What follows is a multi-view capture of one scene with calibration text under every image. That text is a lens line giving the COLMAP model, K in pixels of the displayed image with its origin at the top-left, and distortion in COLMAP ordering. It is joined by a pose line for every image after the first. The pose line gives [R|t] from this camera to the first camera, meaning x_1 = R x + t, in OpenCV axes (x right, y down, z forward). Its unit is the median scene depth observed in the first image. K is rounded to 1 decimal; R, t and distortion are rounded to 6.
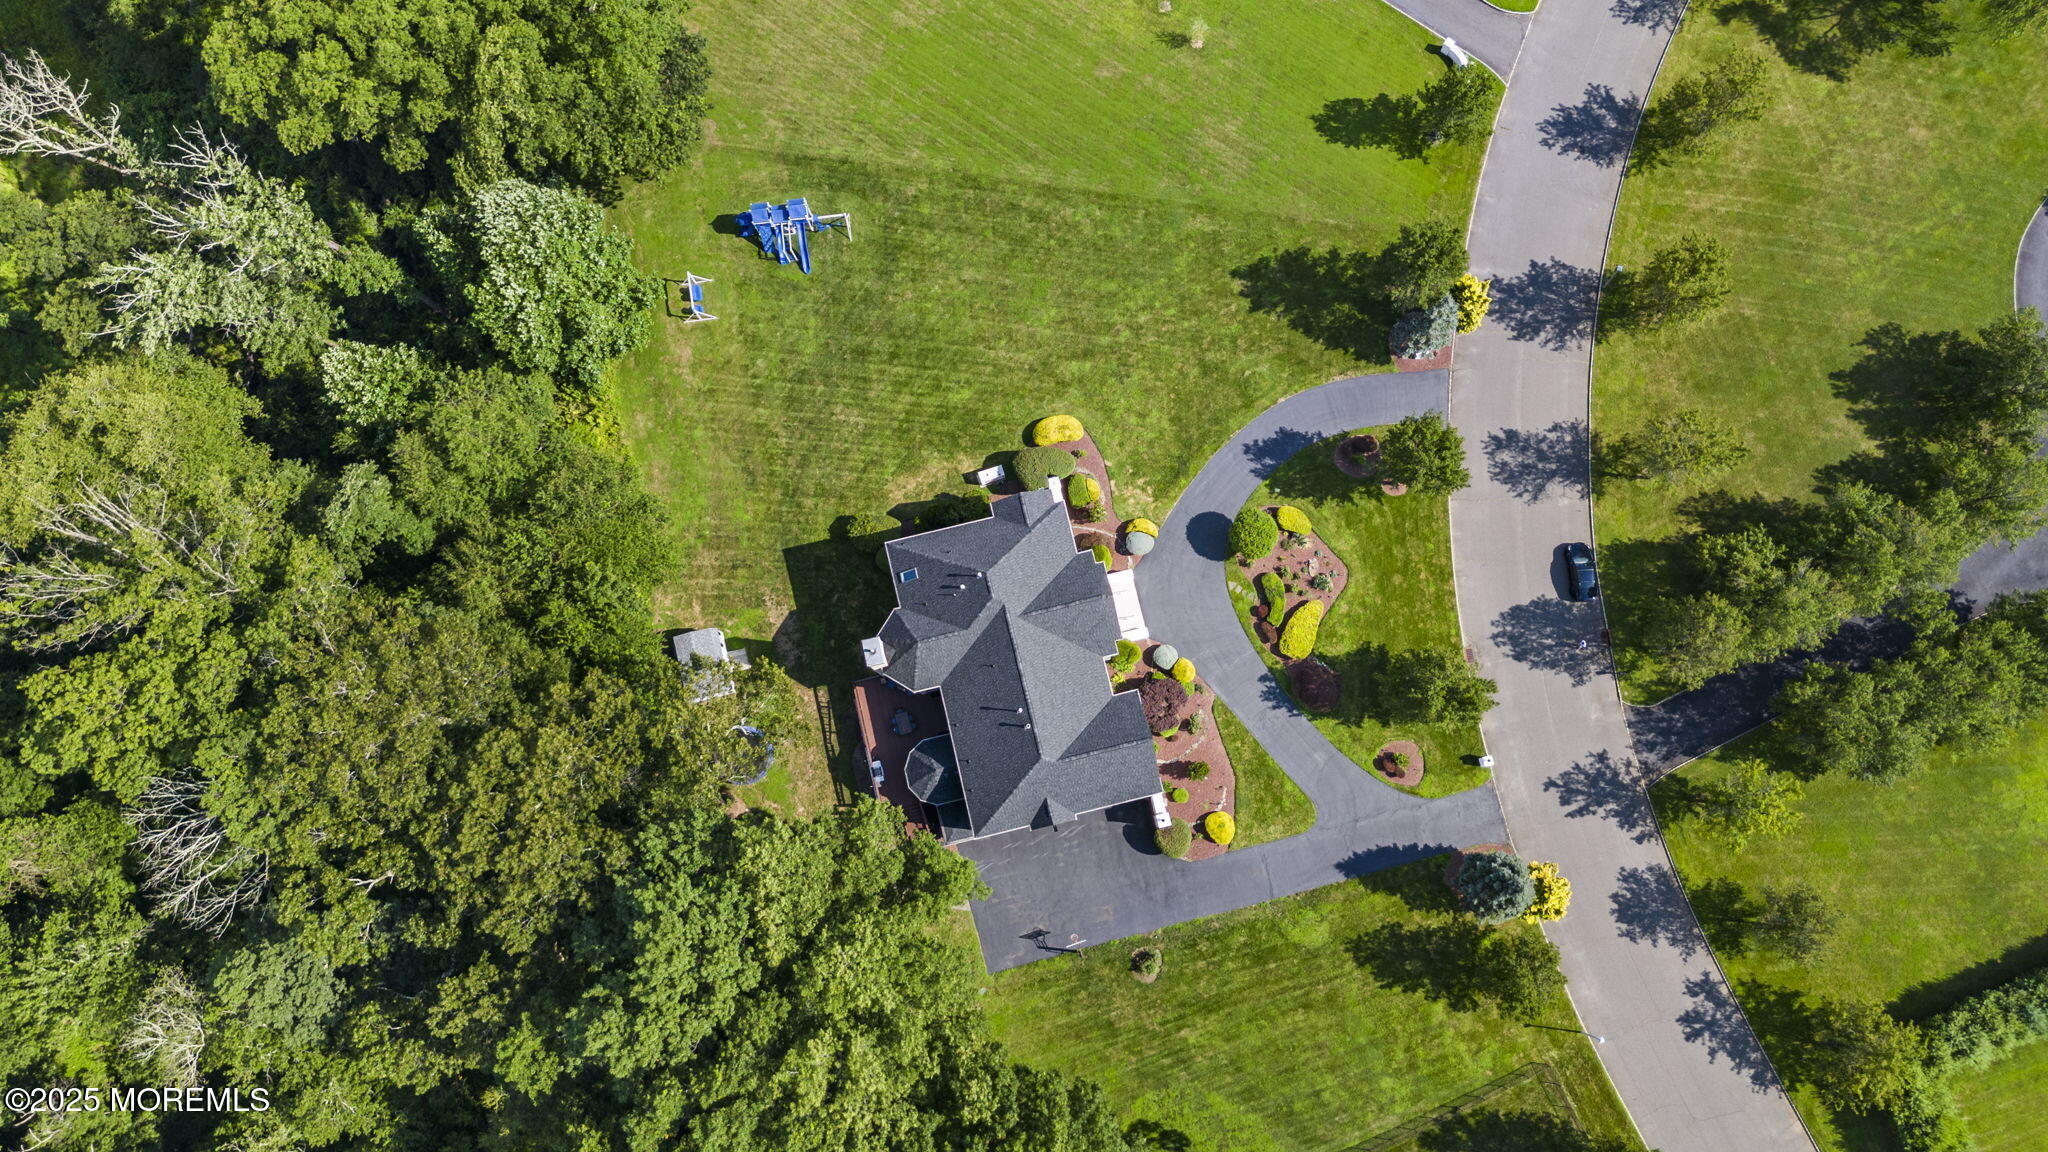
lens RADIAL K [[1518.7, 0, 1034.9], [0, 1518.7, 576.3], [0, 0, 1]] dist [0.088556, -0.062453]
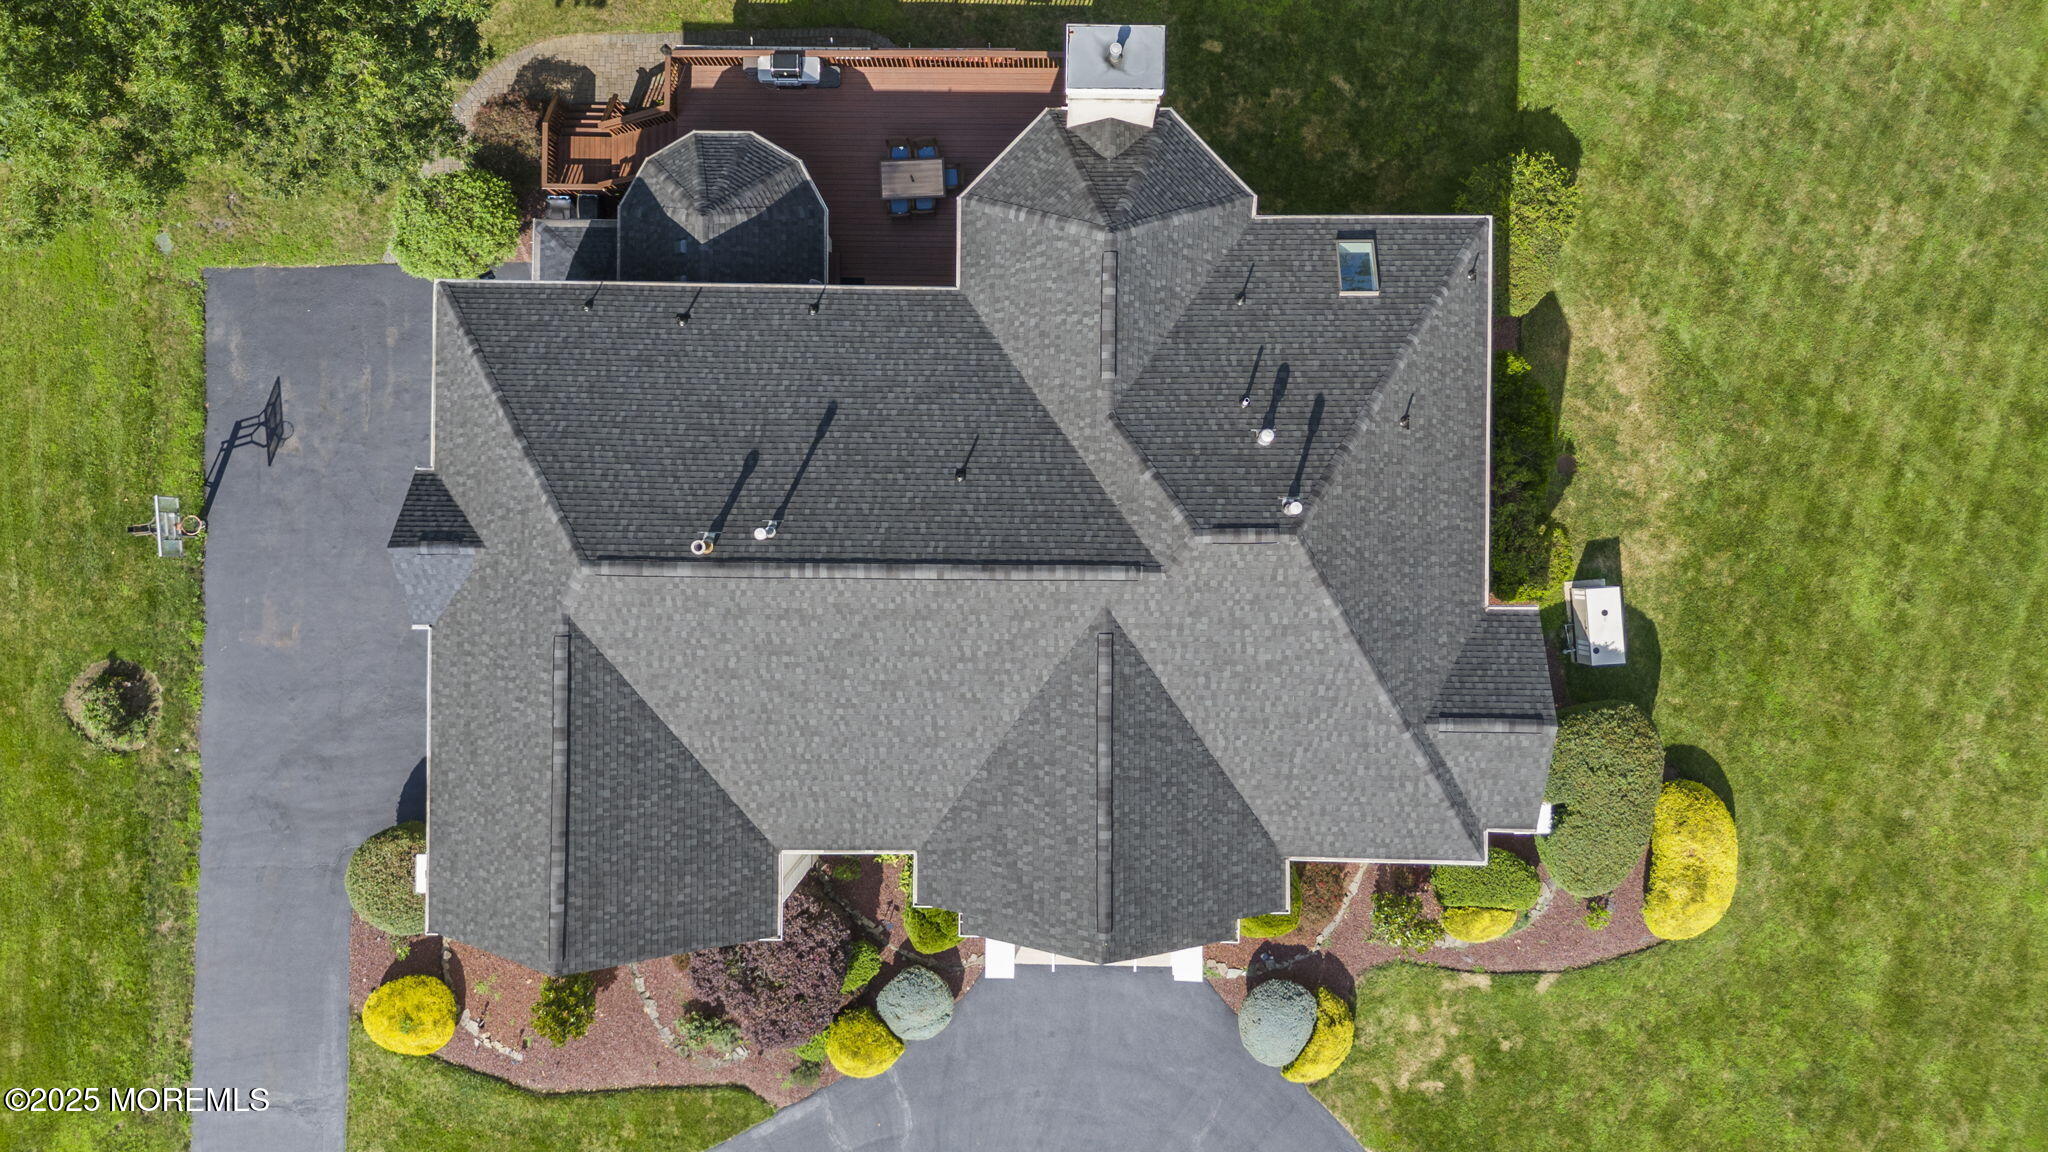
lens RADIAL K [[1522.2, 0, 1035.2], [0, 1522.2, 579.5], [0, 0, 1]] dist [0.110963, -0.176707]
pose [[-0.244861, 0.968871, 0.036503, -0.020540], [-0.955693, -0.247533, 0.159303, -0.001764], [0.163380, 0.004121, 0.986555, 0.657958]]
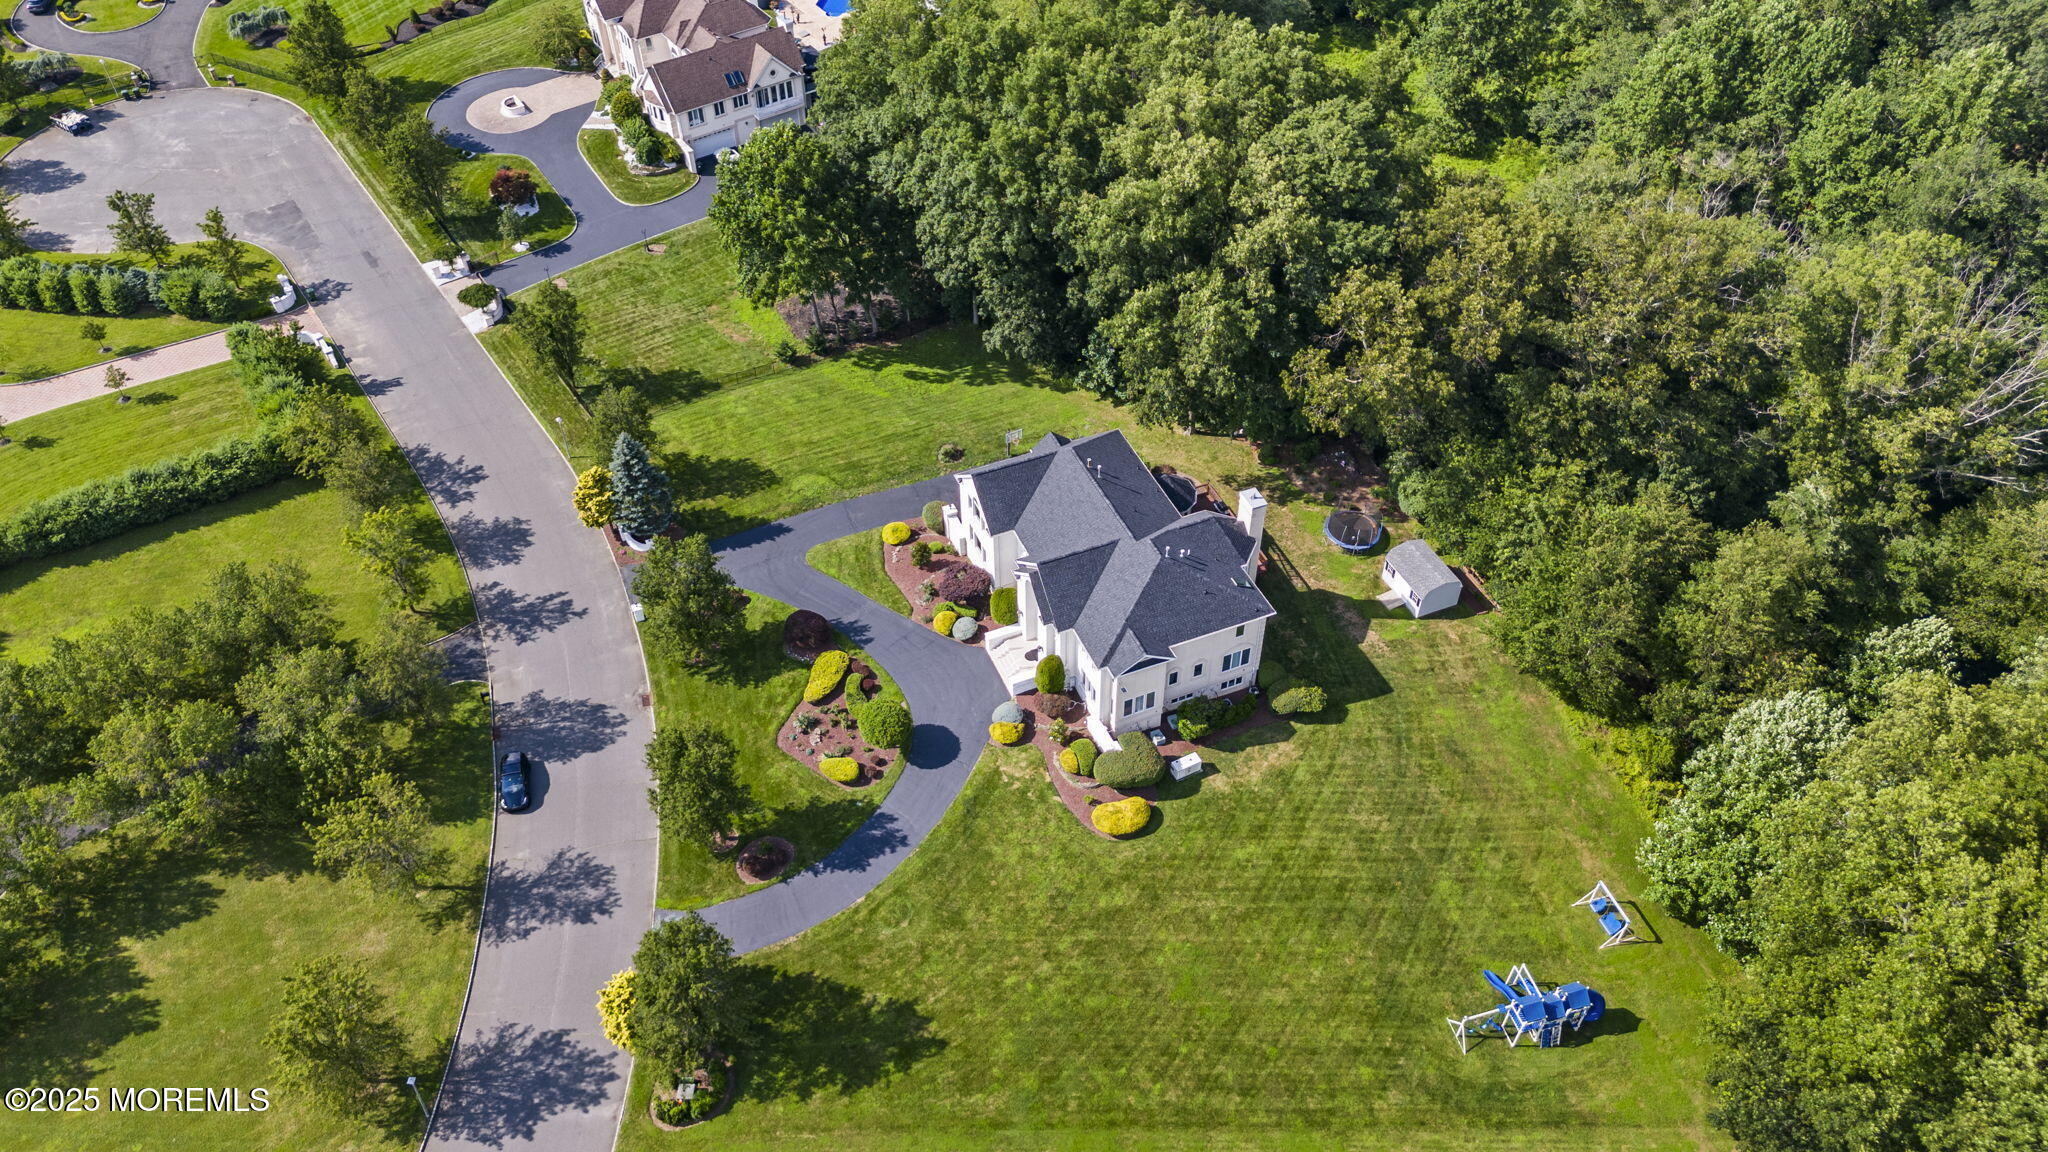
lens RADIAL K [[1518.7, 0, 1034.9], [0, 1518.7, 576.3], [0, 0, 1]] dist [0.088556, -0.062453]
pose [[-0.986754, 0.132446, -0.093669, 0.126007], [-0.154322, -0.588417, 0.793694, -0.688458], [0.050005, 0.797637, 0.601062, 0.381671]]
